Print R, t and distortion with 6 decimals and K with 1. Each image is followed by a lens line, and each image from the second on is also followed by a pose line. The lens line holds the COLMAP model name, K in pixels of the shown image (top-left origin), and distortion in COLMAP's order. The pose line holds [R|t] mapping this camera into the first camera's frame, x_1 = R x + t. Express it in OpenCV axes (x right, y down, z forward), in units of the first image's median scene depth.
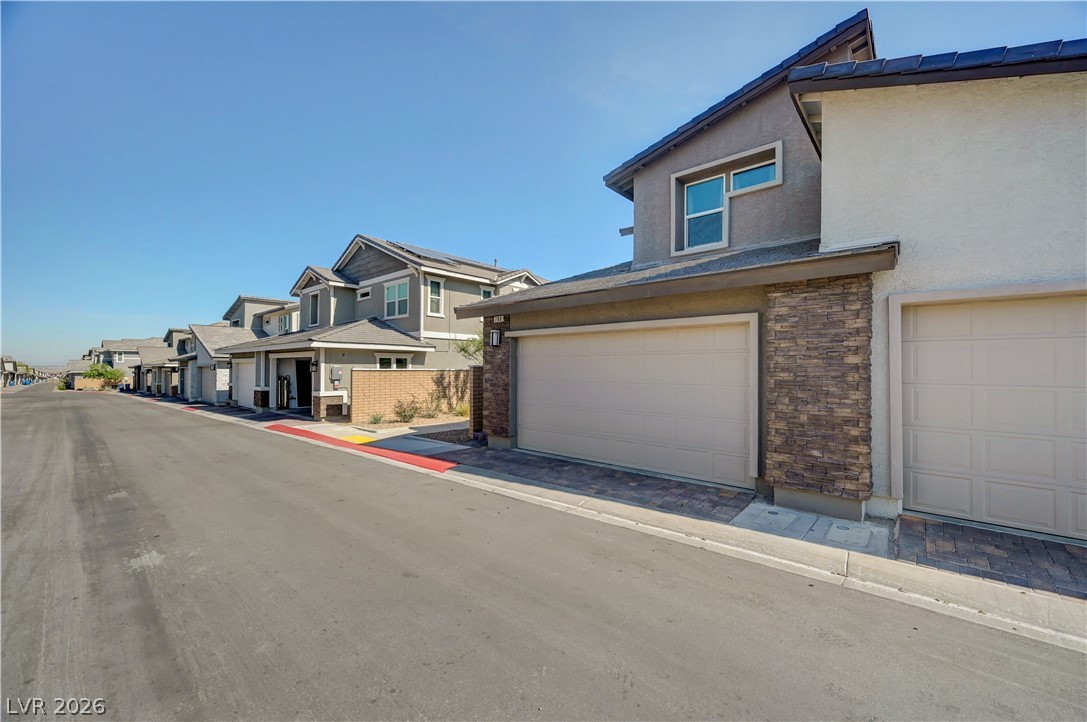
lens RADIAL K [[426.8, 0, 544.0], [0, 426.8, 366.5], [0, 0, 1]] dist [-0.001038, -0.000057]
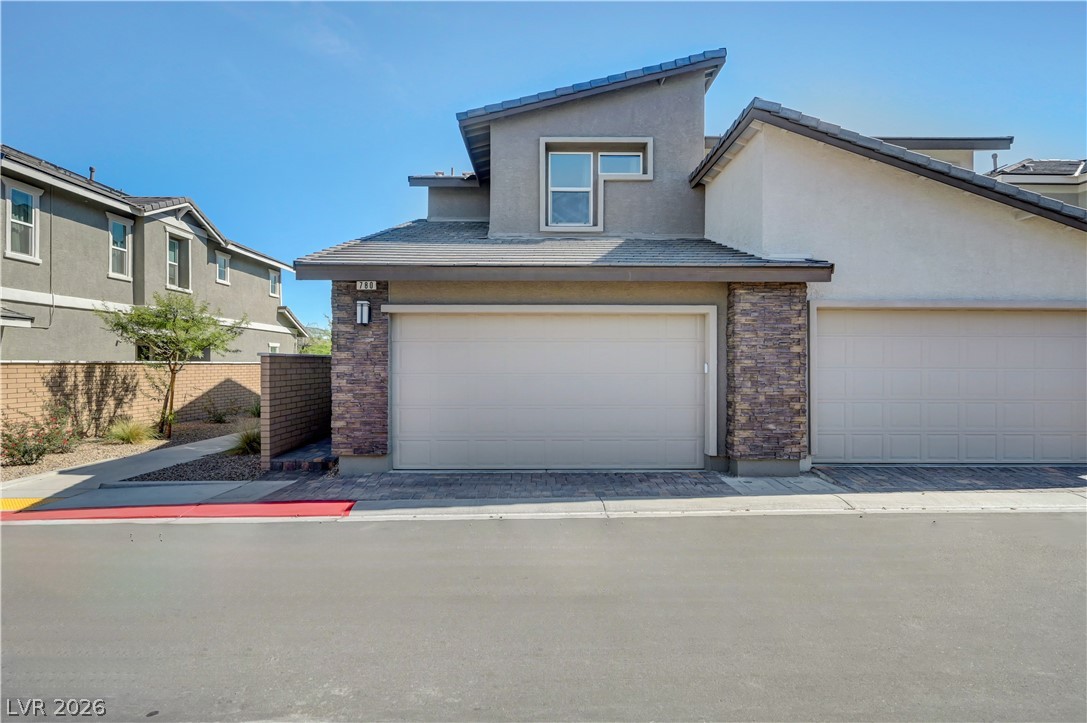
lens RADIAL K [[564.3, 0, 541.9], [0, 564.3, 366.4], [0, 0, 1]] dist [-0.001527, 0.000414]
pose [[0.746532, -0.008263, 0.665298, -0.523289], [-0.000250, 0.999919, 0.012699, 0.007569], [-0.665350, -0.009646, 0.746470, 0.140869]]
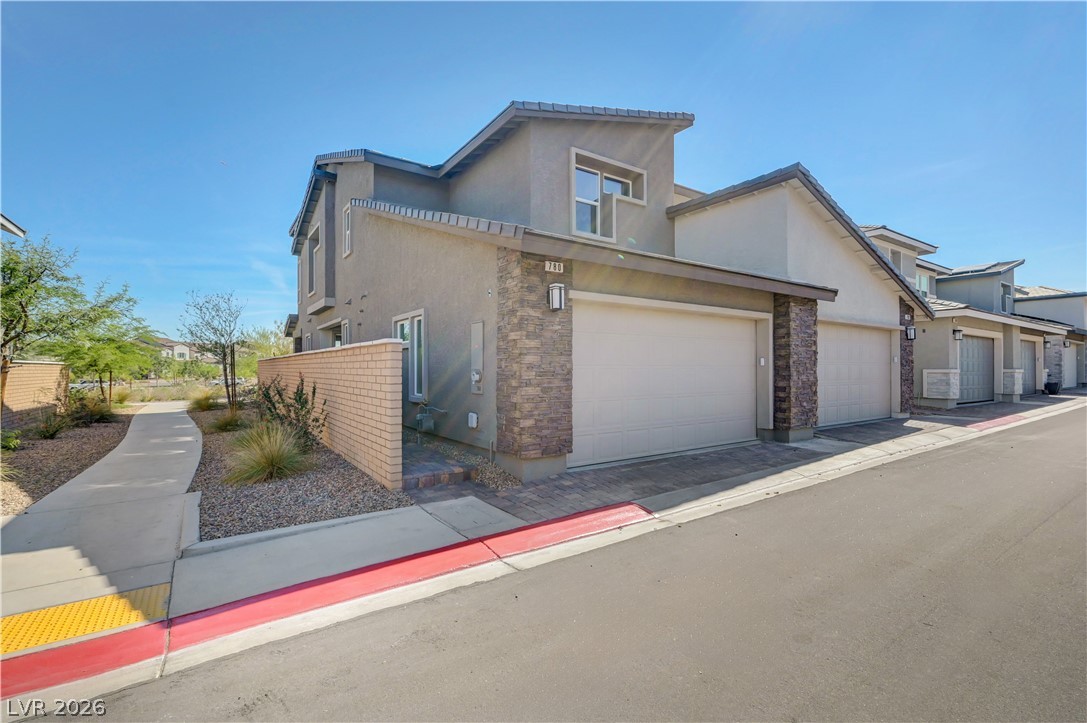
lens RADIAL K [[491.0, 0, 543.5], [0, 491.0, 361.5], [0, 0, 1]] dist [0.001019, 0.000061]
pose [[0.237462, 0.006687, 0.971374, -0.839310], [-0.005147, 0.999971, -0.005626, 0.031326], [-0.971383, -0.003664, 0.237489, 0.886089]]
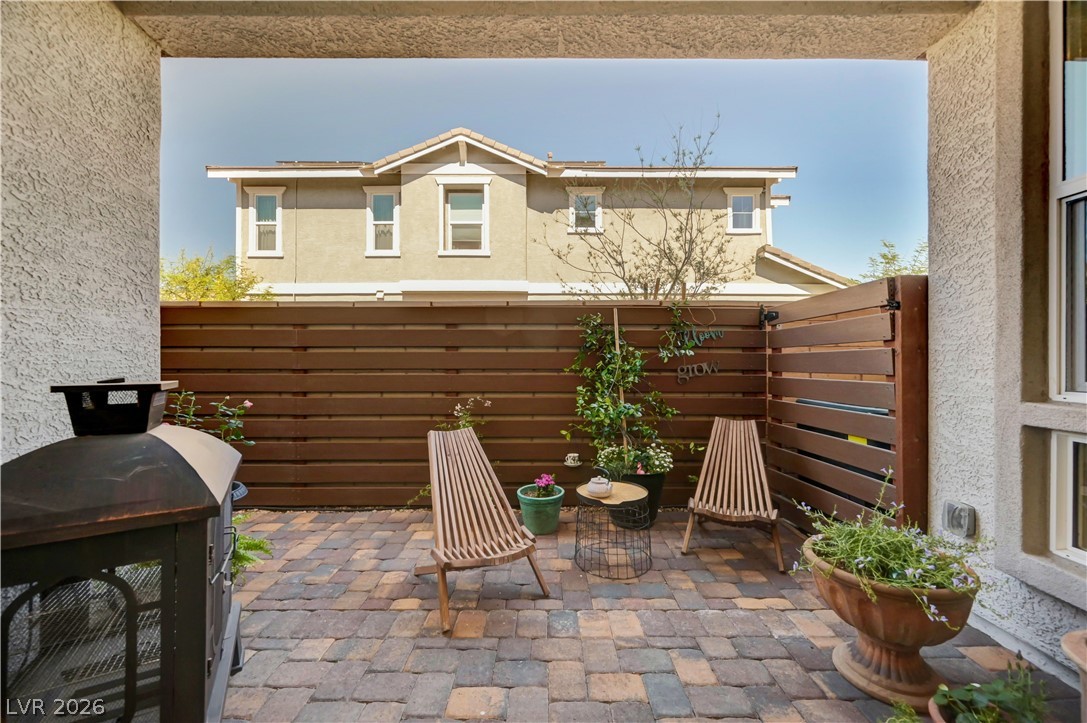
lens RADIAL K [[441.2, 0, 529.5], [0, 441.2, 360.9], [0, 0, 1]] dist [-0.000785, 0.000515]
pose [[0.662701, -0.003366, -0.748877, 0.933236], [0.007774, 0.999967, 0.002384, 0.053506], [0.748844, -0.007402, 0.662705, 1.895753]]
